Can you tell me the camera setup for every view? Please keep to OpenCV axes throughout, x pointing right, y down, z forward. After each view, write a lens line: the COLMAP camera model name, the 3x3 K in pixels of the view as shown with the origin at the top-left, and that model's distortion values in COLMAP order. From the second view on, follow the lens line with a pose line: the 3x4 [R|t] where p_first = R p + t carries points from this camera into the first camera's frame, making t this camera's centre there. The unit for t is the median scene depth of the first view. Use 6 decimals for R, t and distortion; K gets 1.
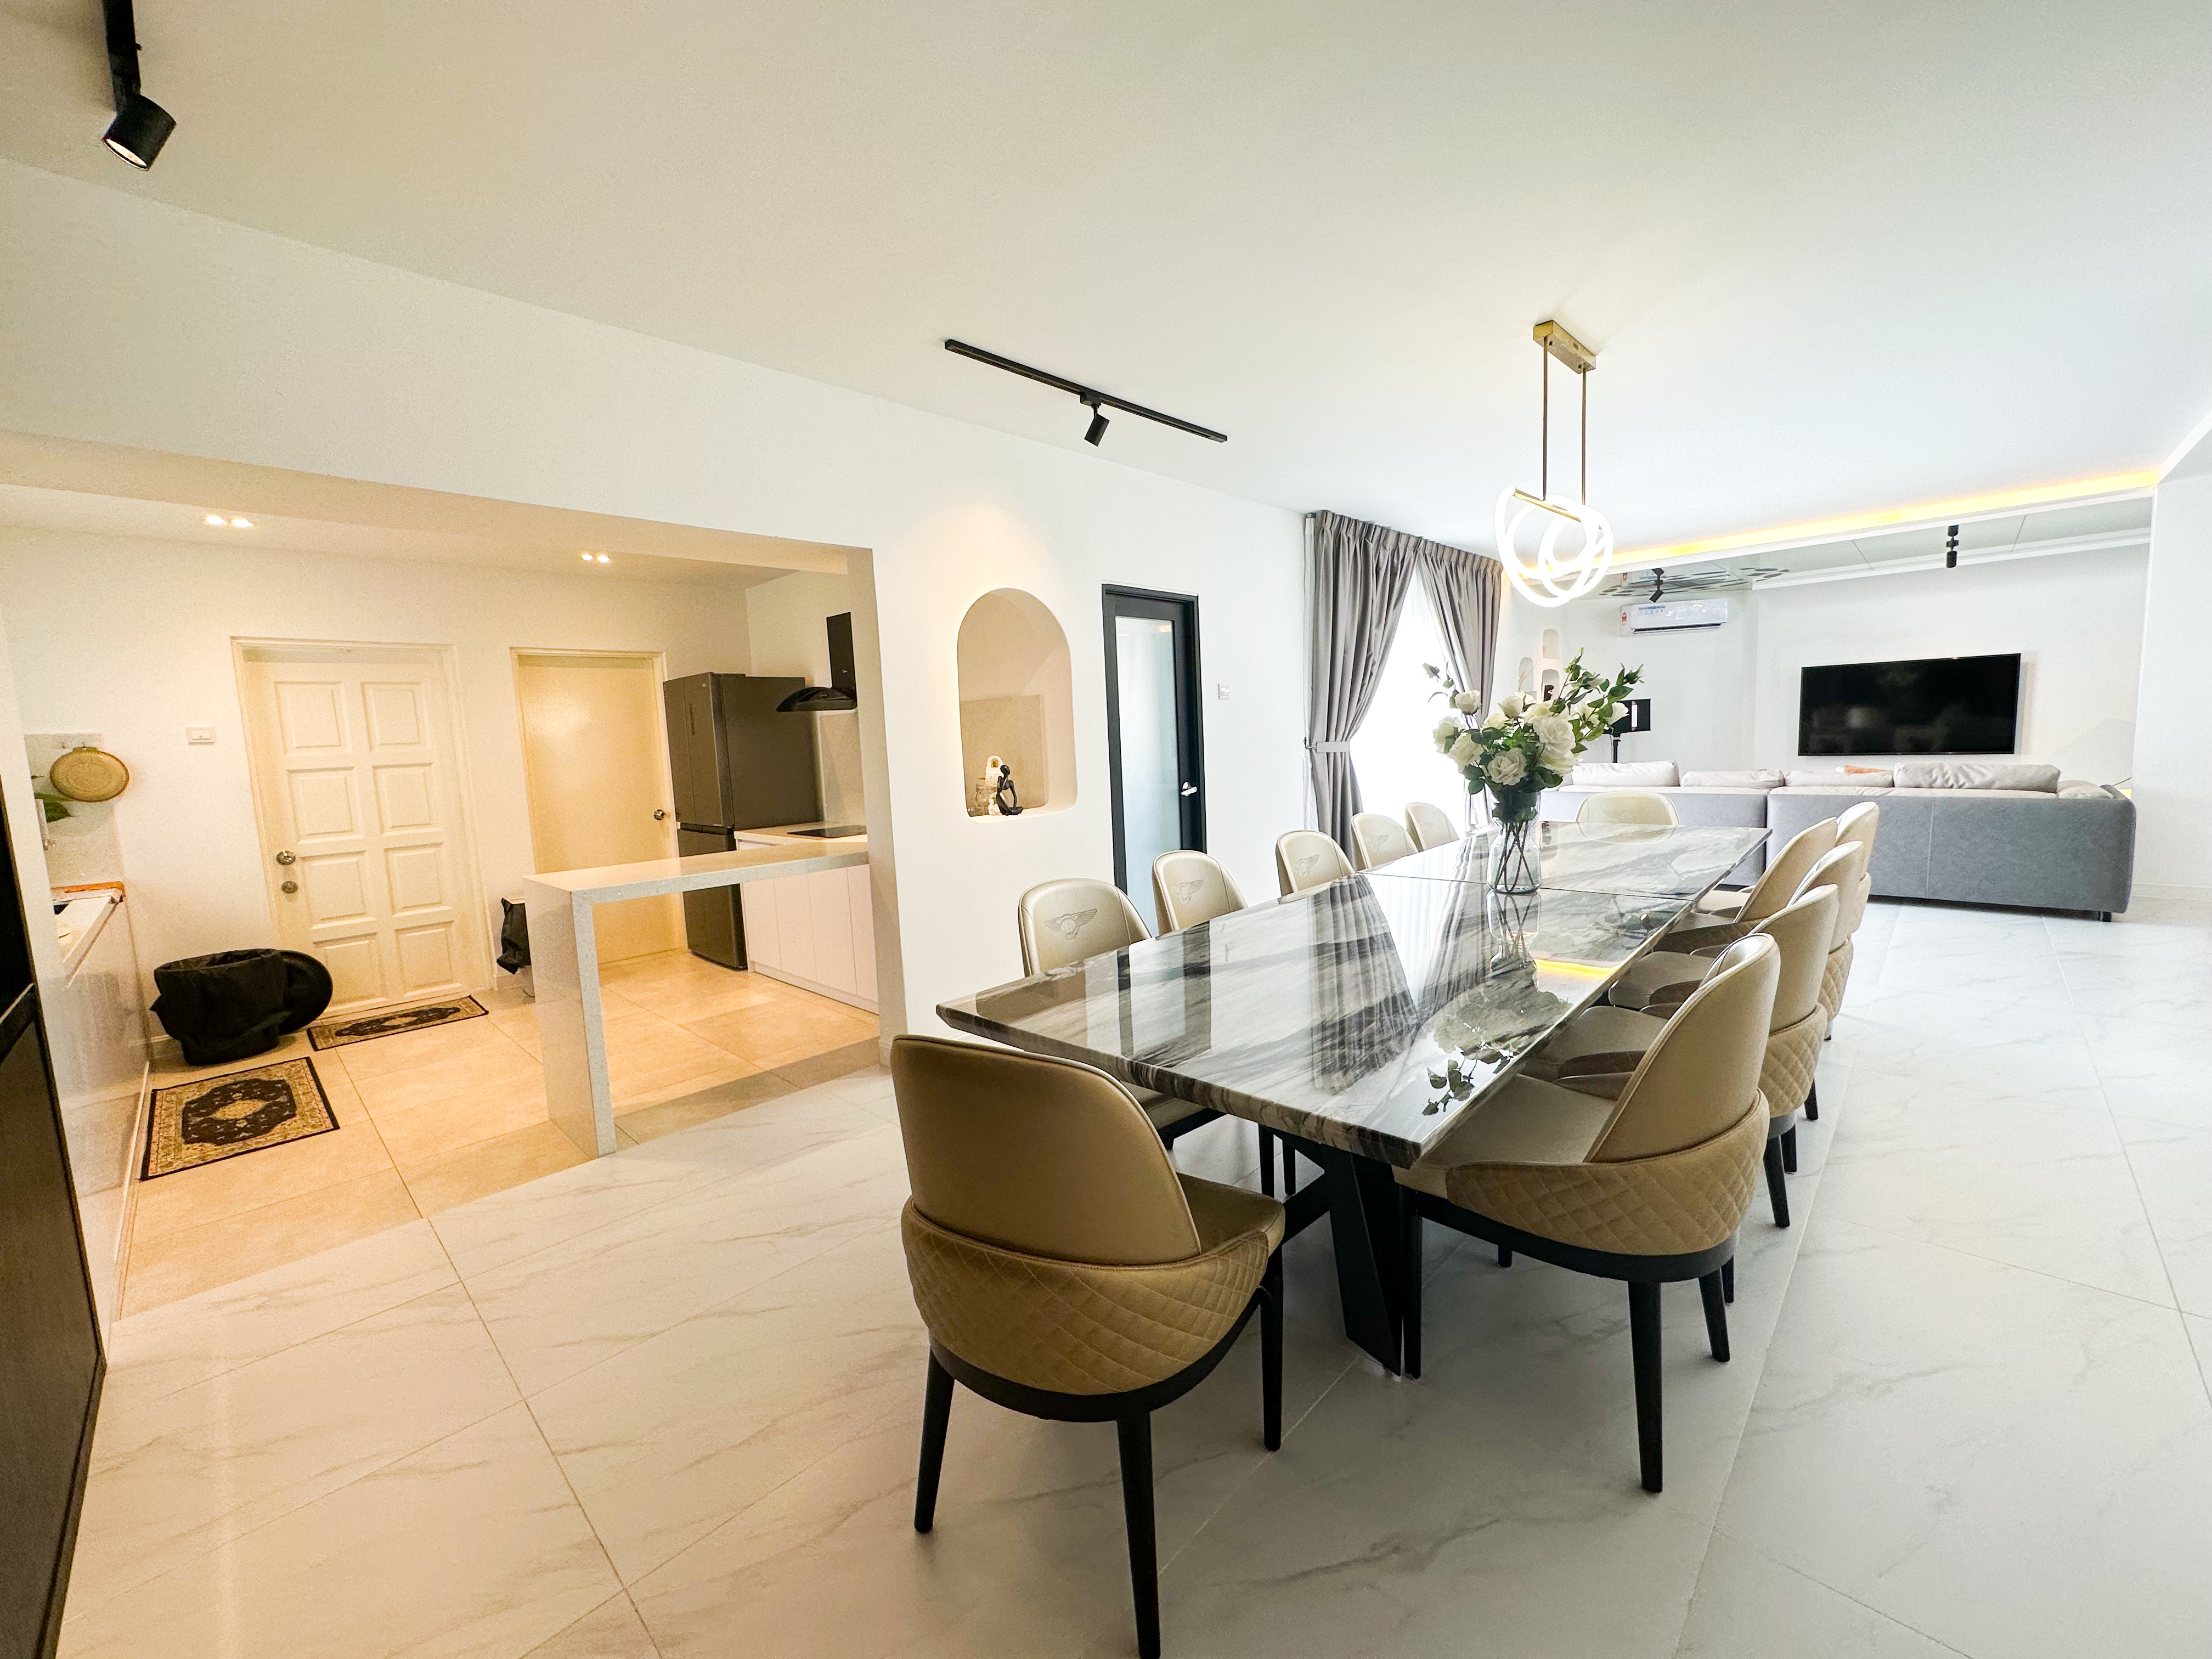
lens RADIAL K [[896.8, 0, 1106.0], [0, 896.8, 829.5], [0, 0, 1]] dist [-0.000613, 0.000081]
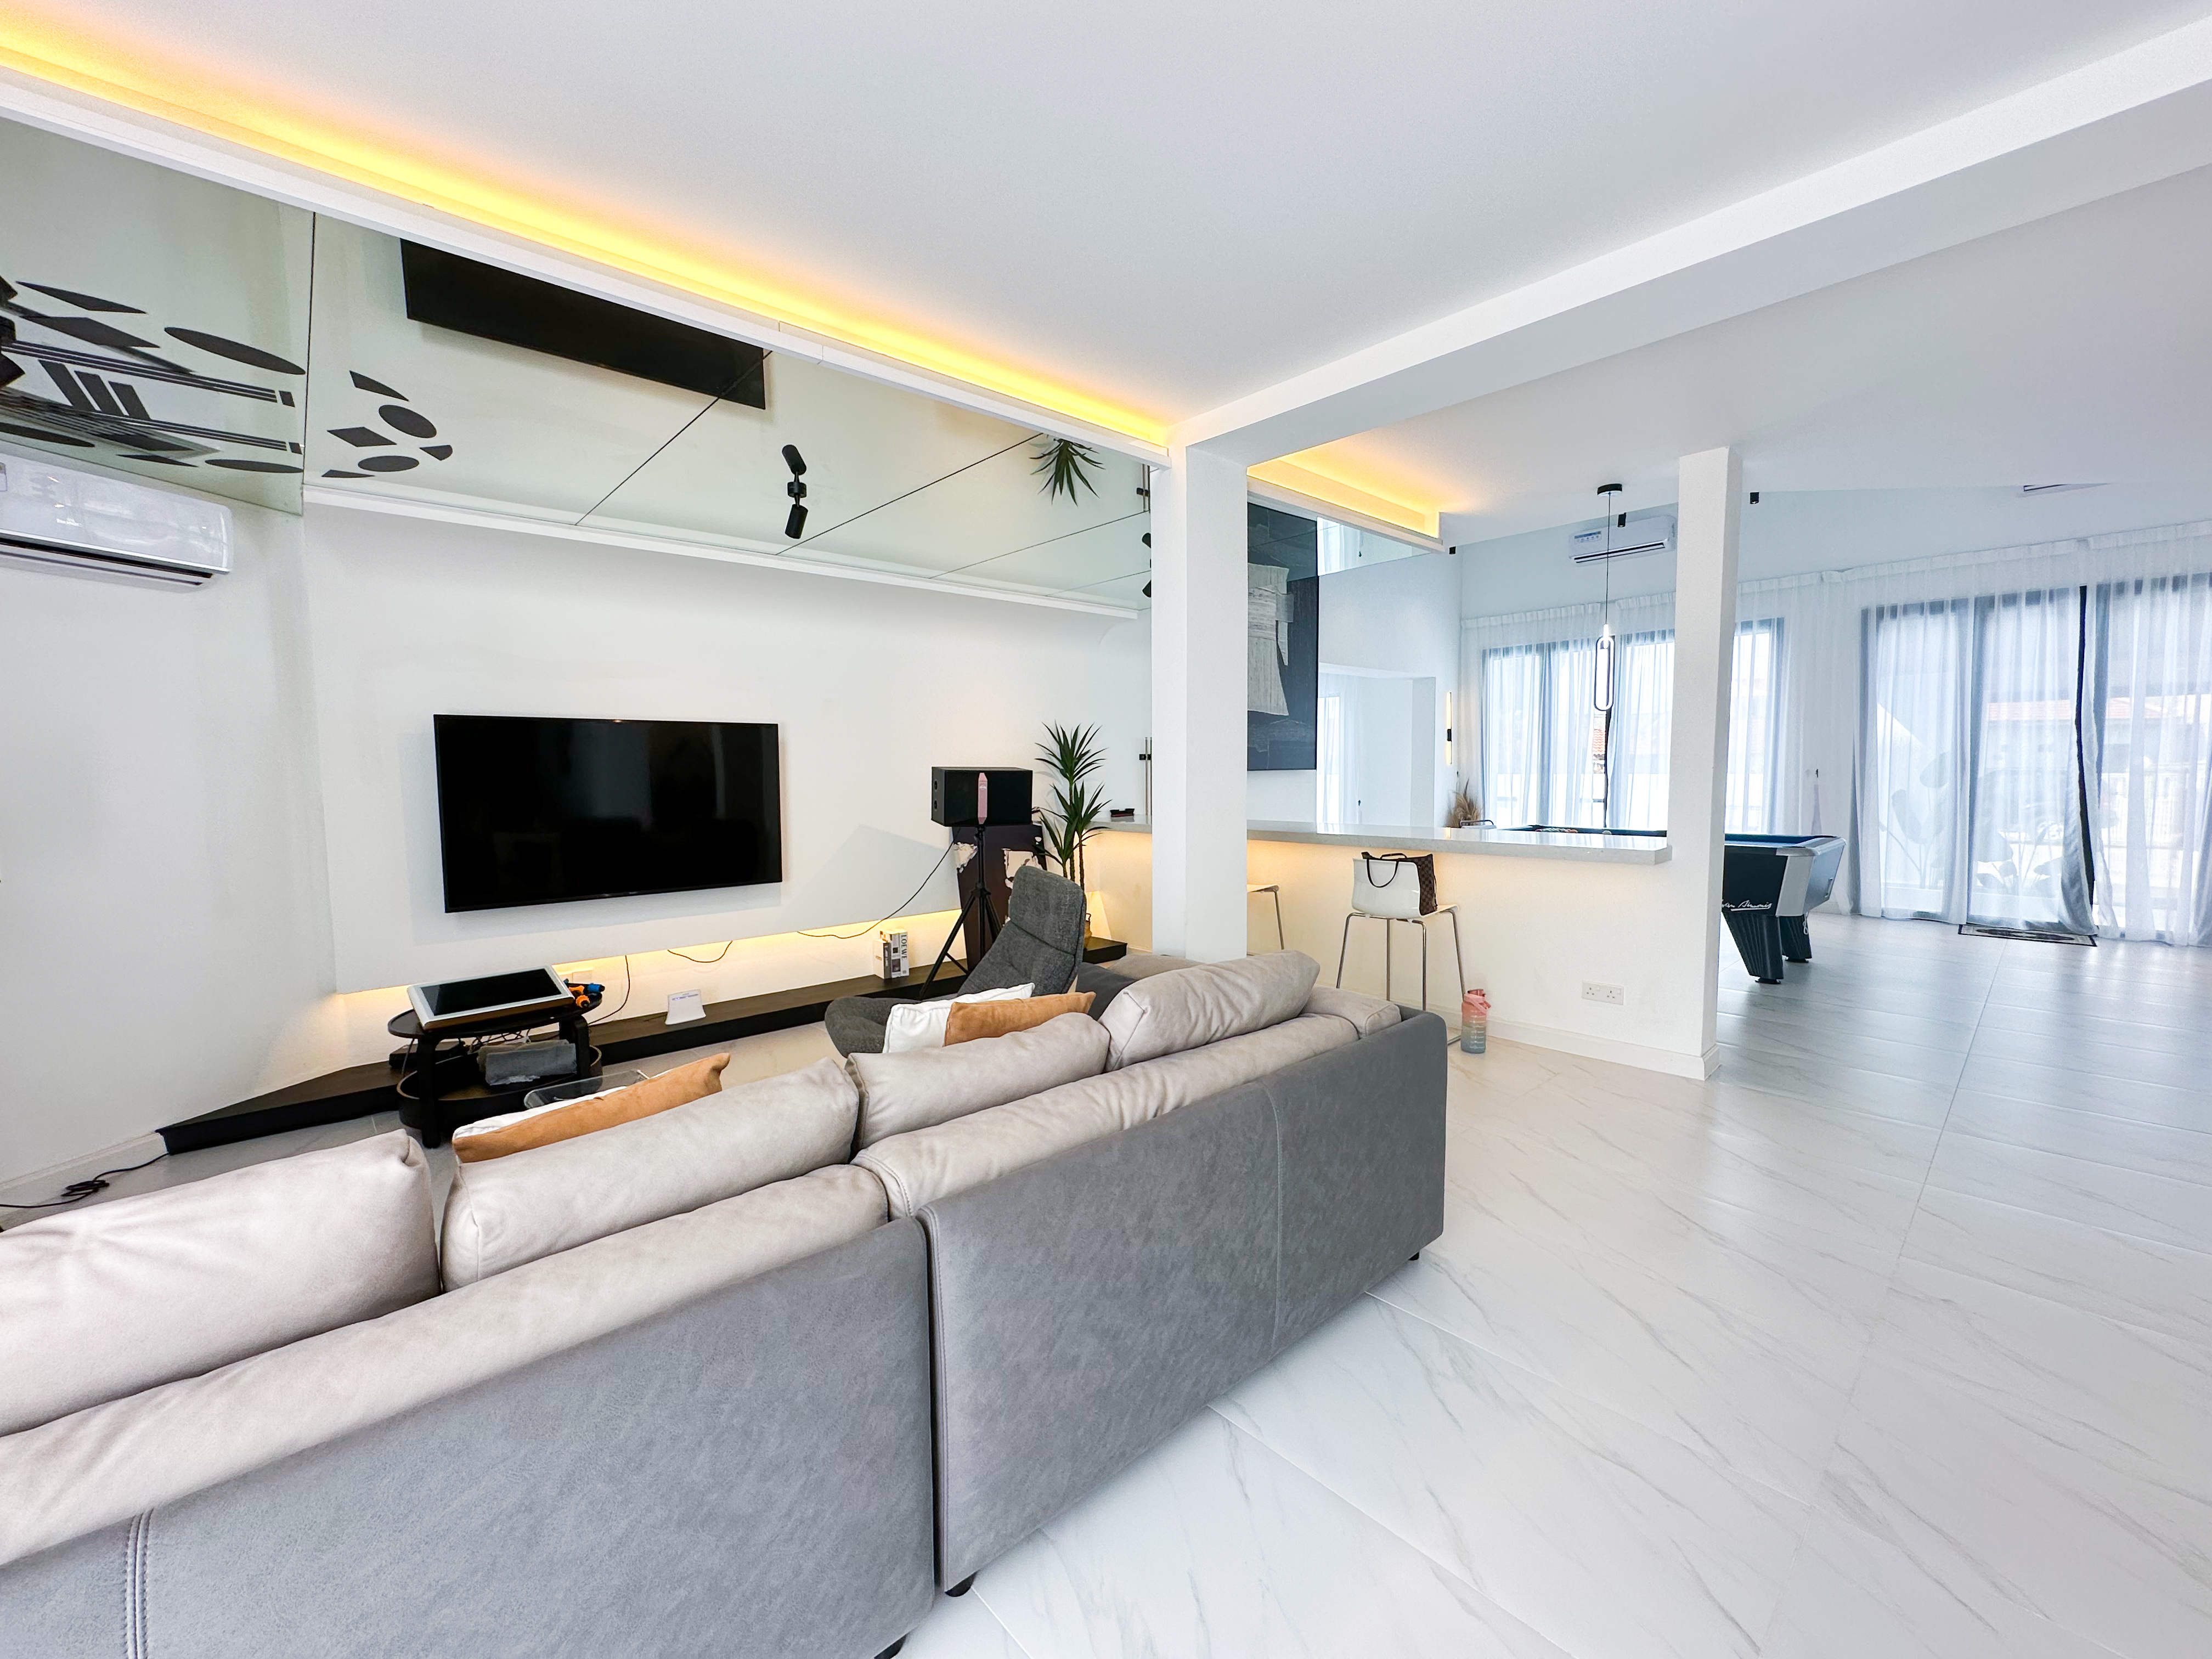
lens RADIAL K [[896.8, 0, 1106.0], [0, 896.8, 829.5], [0, 0, 1]] dist [-0.000613, 0.000081]
pose [[0.076891, -0.024480, 0.996739, 0.449461], [0.114334, 0.993320, 0.015576, -0.116970], [-0.990462, 0.112764, 0.079176, 0.806416]]
